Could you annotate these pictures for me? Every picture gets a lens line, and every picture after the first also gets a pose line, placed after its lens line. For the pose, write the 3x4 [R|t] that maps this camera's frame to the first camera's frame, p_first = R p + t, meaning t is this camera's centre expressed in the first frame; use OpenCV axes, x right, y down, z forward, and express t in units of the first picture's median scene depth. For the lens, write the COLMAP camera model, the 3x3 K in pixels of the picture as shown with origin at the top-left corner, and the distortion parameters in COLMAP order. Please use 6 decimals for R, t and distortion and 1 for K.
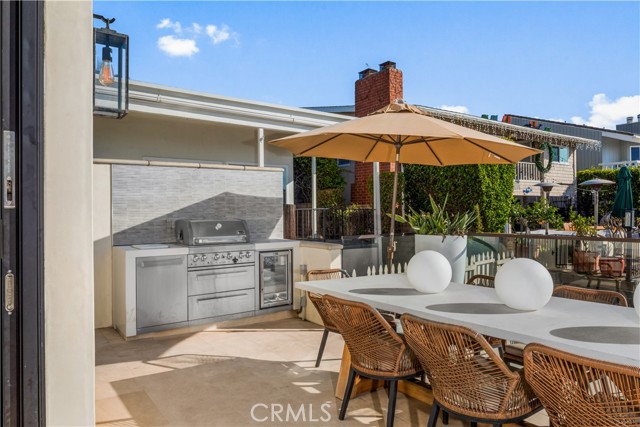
lens RADIAL K [[443.7, 0, 325.1], [0, 443.7, 212.1], [0, 0, 1]] dist [-0.008152, -0.006178]
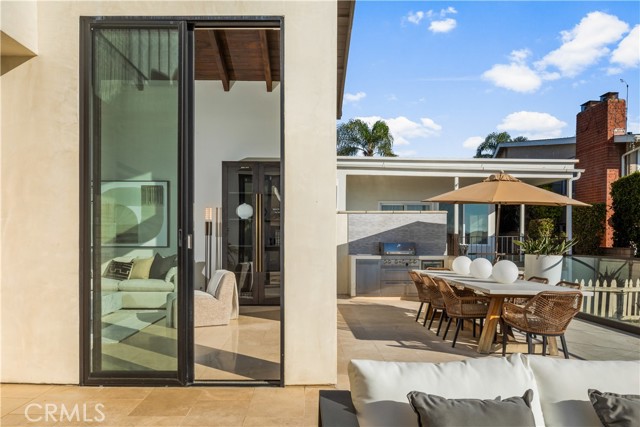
lens RADIAL K [[443.7, 0, 303.2], [0, 443.7, 249.0], [0, 0, 1]] dist [-0.008152, -0.006178]
pose [[0.812484, 0.028852, -0.582269, 0.275630], [-0.011855, 0.999386, 0.032979, -0.005261], [0.582863, -0.019892, 0.812327, -0.397823]]
